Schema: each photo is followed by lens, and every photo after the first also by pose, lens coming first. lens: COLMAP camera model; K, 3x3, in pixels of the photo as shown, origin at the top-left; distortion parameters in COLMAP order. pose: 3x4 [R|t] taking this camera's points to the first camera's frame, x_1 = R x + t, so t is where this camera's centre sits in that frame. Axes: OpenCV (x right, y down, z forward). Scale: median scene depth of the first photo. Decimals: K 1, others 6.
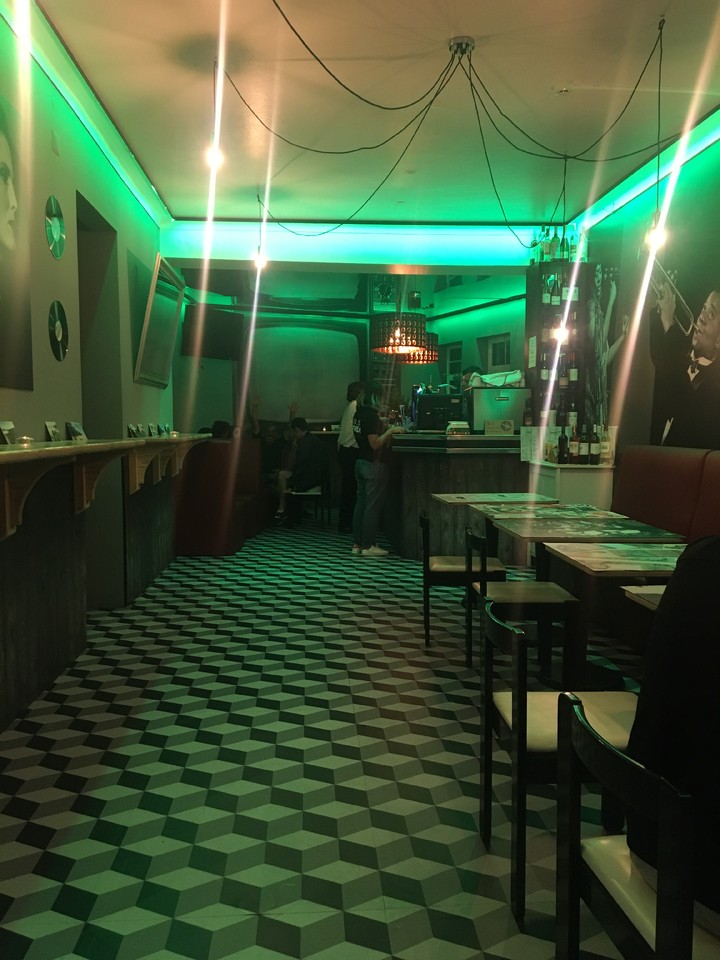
lens RADIAL K [[797.0, 0, 360.0], [0, 797.0, 480.0], [0, 0, 1]] dist [0.081390, -0.097199]
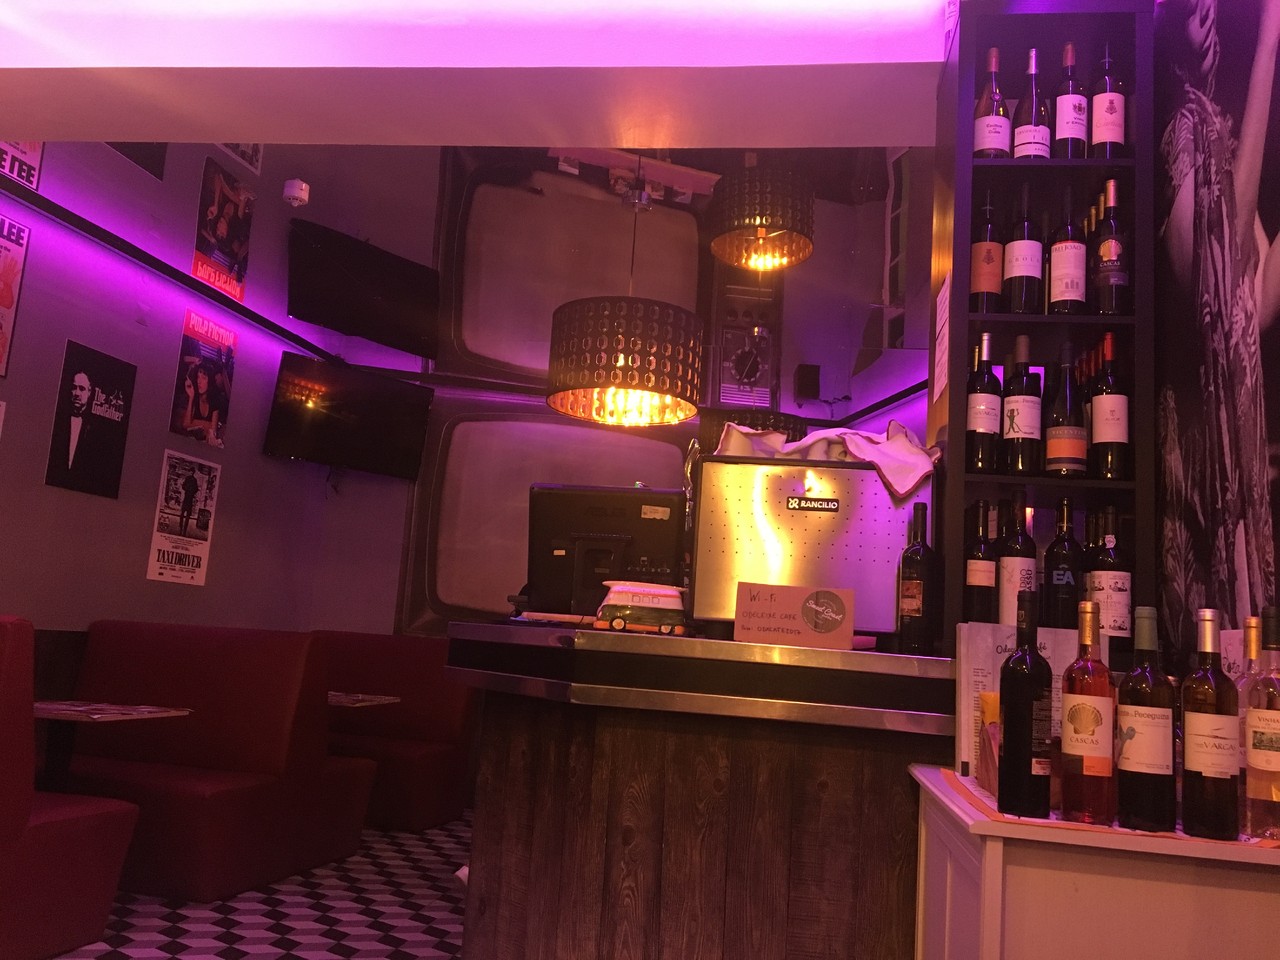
lens RADIAL K [[1062.7, 0, 657.7], [0, 1062.7, 479.5], [0, 0, 1]] dist [0.081390, -0.097199]
pose [[0.978524, 0.036133, -0.202943, 0.218910], [-0.081708, 0.971860, -0.220934, -0.033113], [0.189249, 0.232771, 0.953940, 0.733922]]
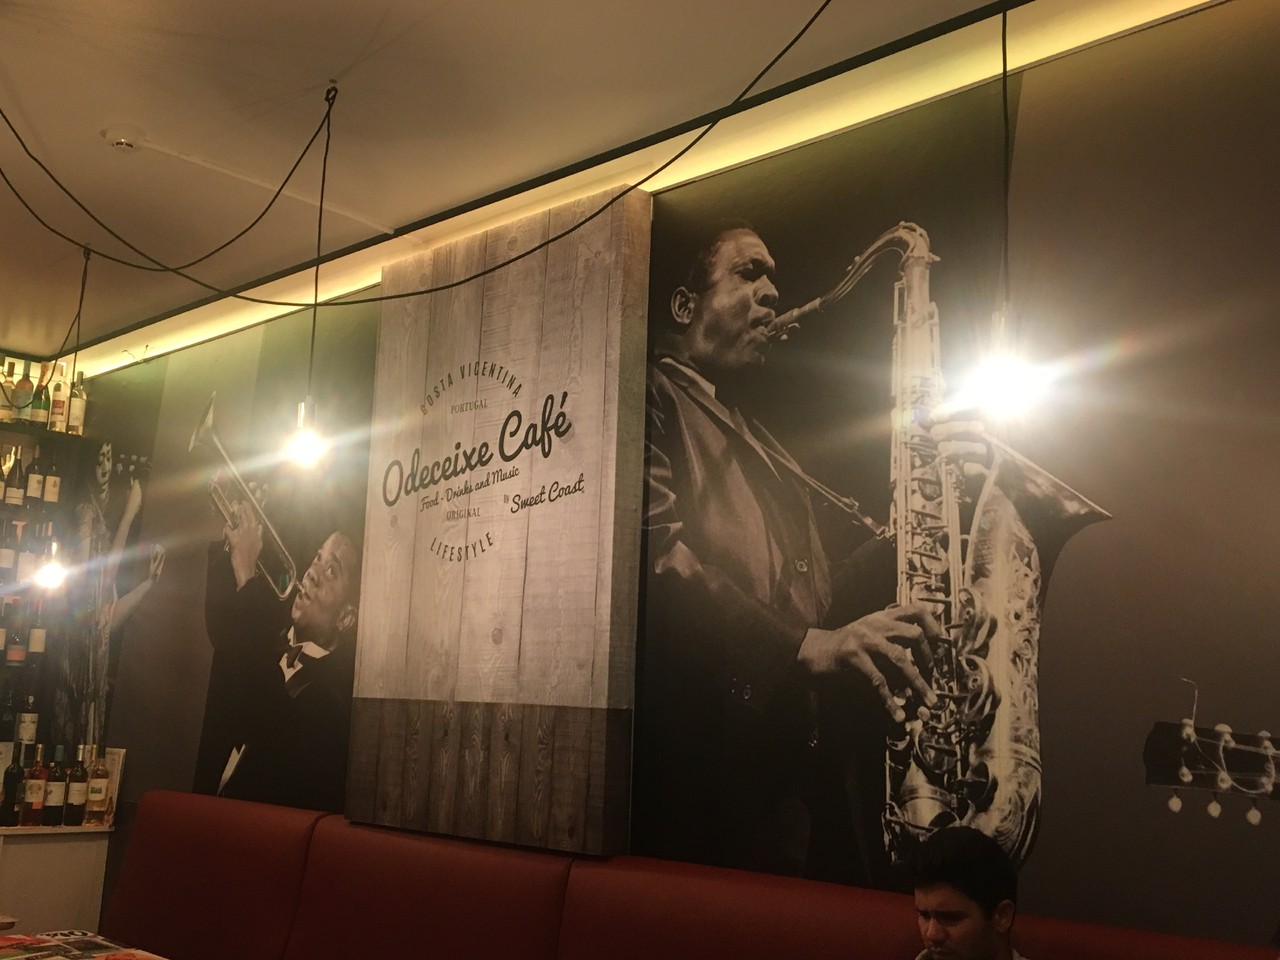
lens RADIAL K [[1340.1, 0, 640.7], [0, 1340.1, 459.0], [0, 0, 1]] dist [0.011867, -0.017823]
pose [[0.741751, 0.146554, 0.654467, -0.031183], [0.014902, 0.971991, -0.234547, -0.039963], [-0.670510, 0.183728, 0.718791, 0.107343]]
